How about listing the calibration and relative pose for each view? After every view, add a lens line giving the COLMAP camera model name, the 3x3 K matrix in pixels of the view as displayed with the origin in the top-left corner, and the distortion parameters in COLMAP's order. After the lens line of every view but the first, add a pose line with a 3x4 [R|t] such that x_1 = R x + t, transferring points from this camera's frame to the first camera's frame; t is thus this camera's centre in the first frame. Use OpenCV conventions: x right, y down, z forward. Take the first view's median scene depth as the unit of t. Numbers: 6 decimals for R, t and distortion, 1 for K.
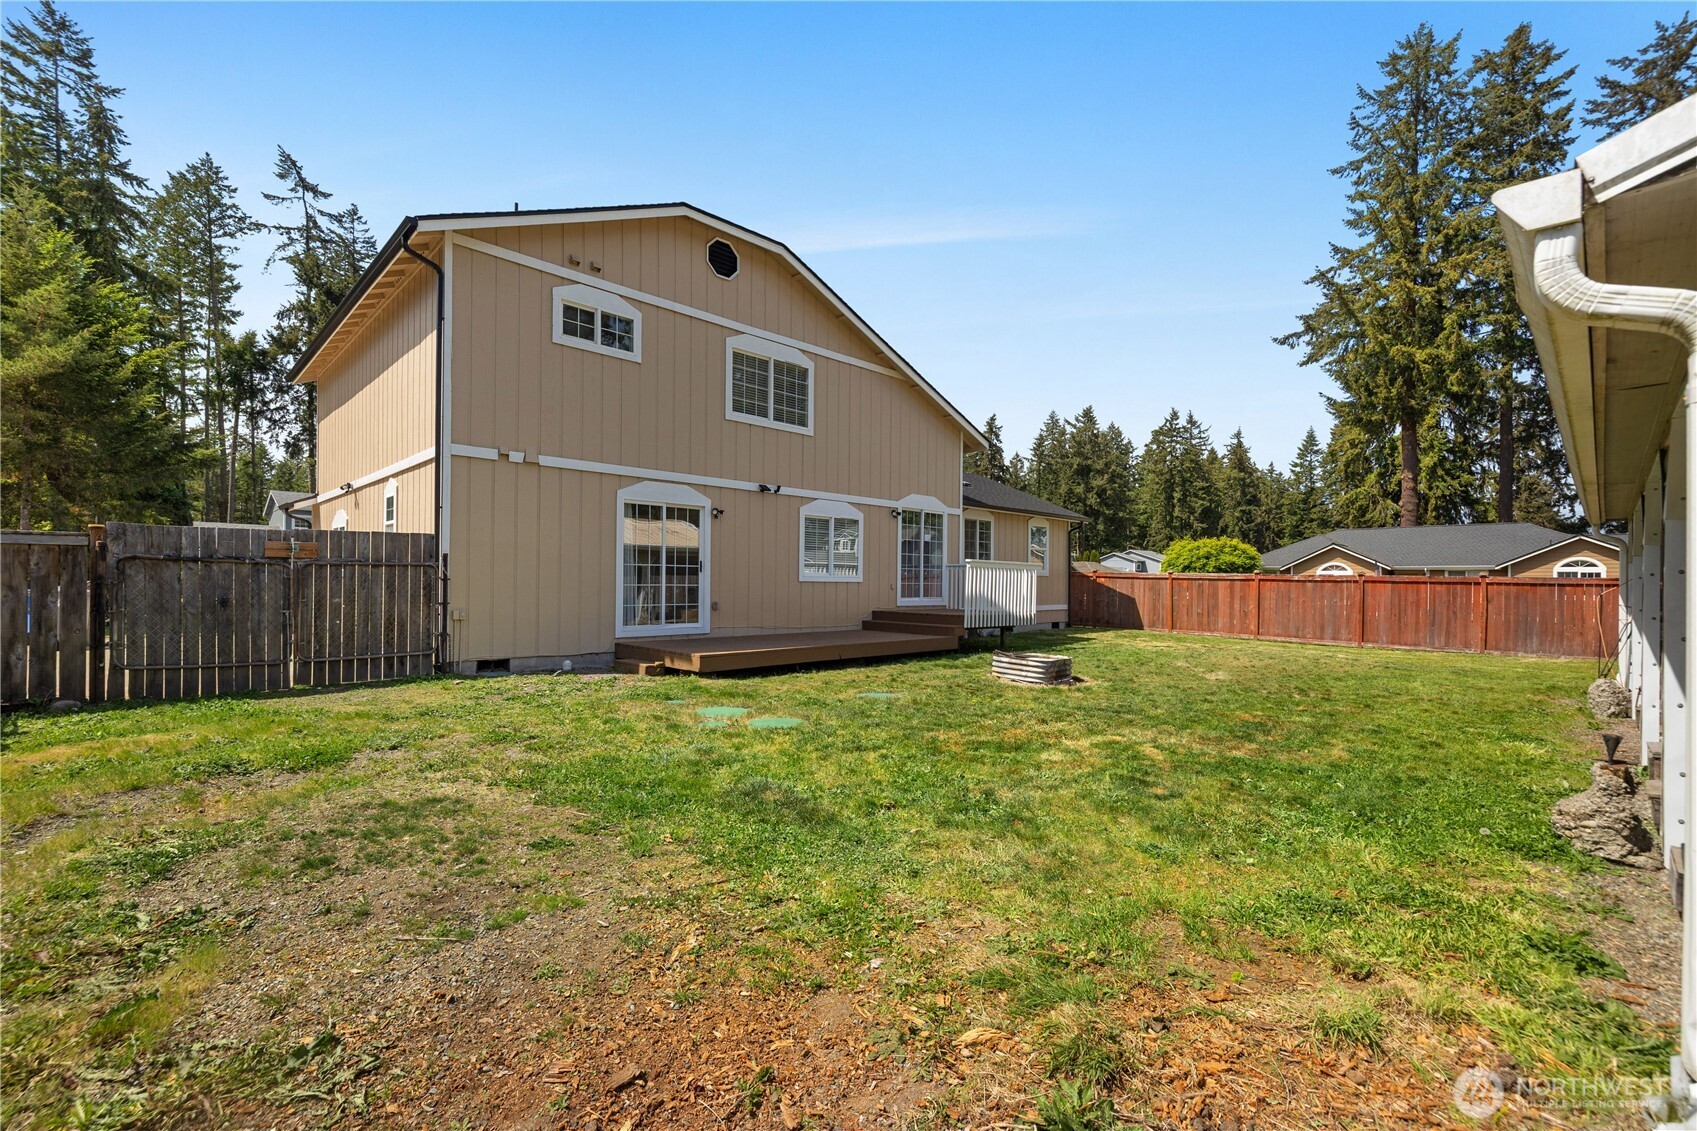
lens RADIAL K [[735.0, 0, 844.6], [0, 735.0, 580.8], [0, 0, 1]] dist [0.005716, -0.001599]
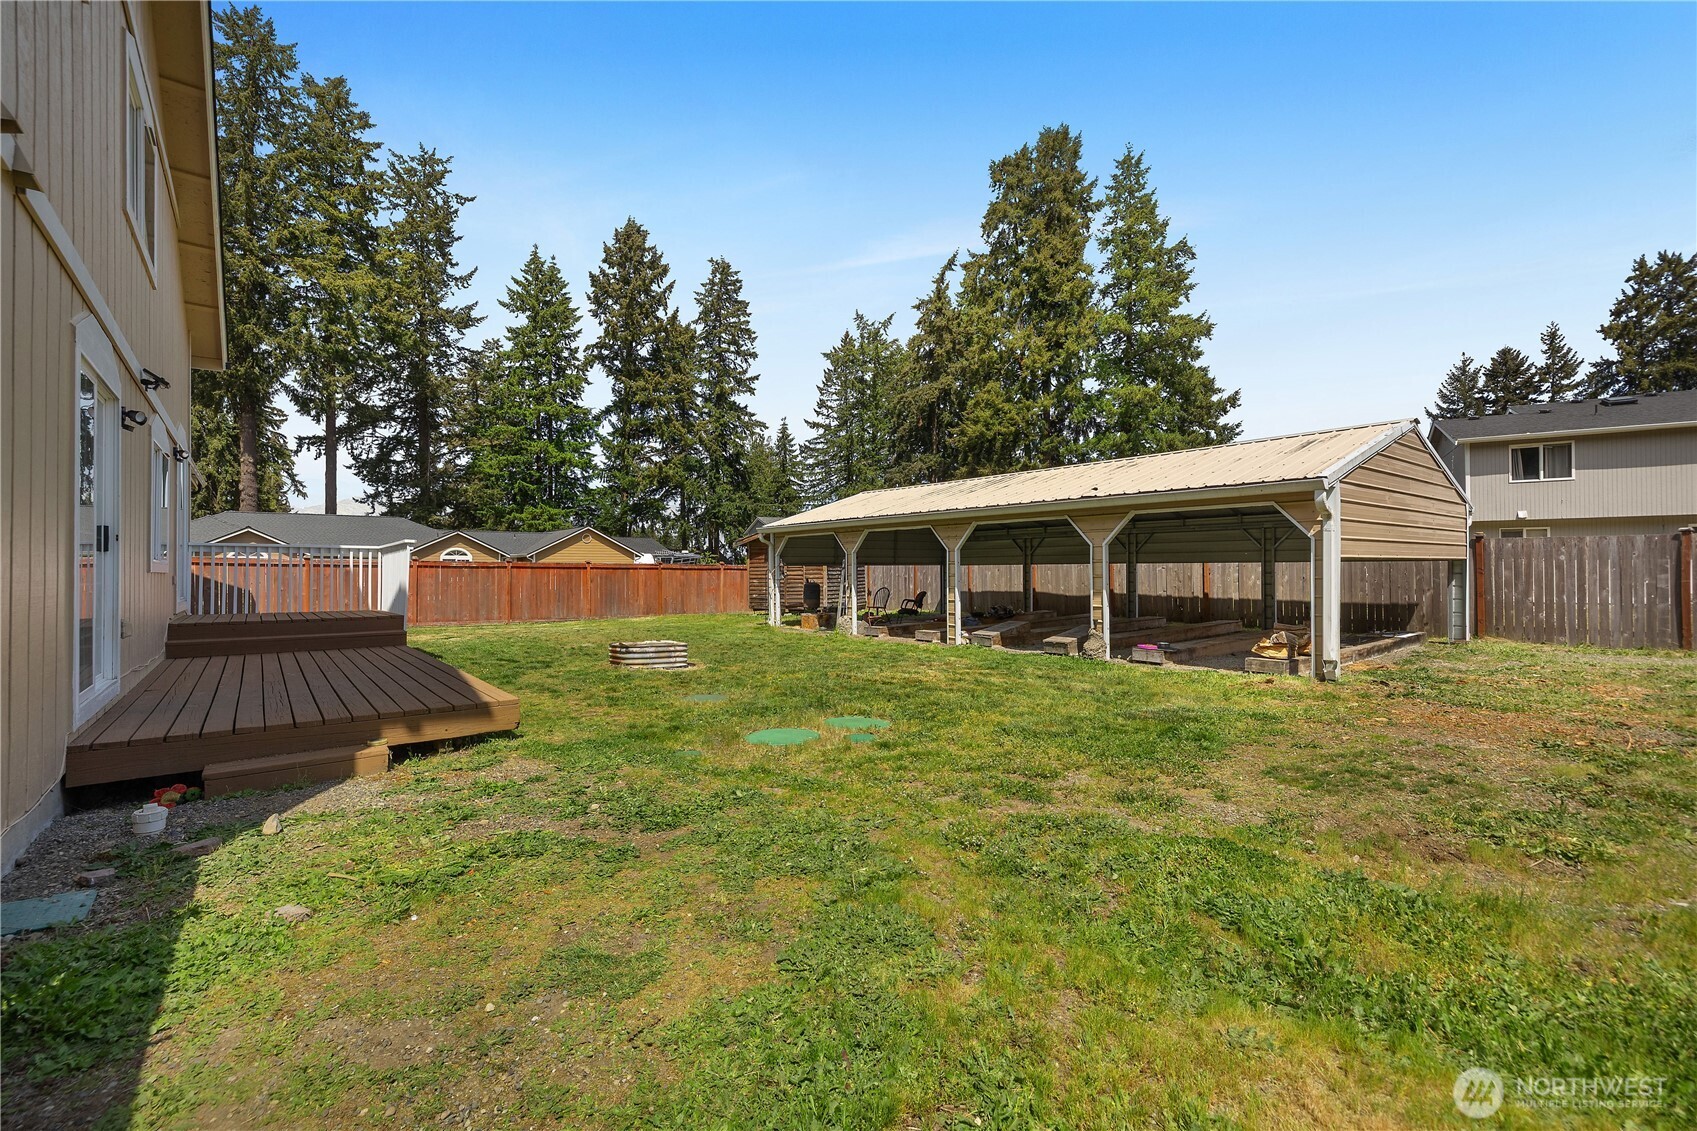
lens RADIAL K [[735.0, 0, 842.8], [0, 735.0, 561.0], [0, 0, 1]] dist [0.005716, -0.001599]
pose [[0.095359, 0.003748, 0.995436, -0.220921], [0.003750, 0.999984, -0.004124, -0.001529], [-0.995436, 0.004126, 0.095344, 0.202612]]
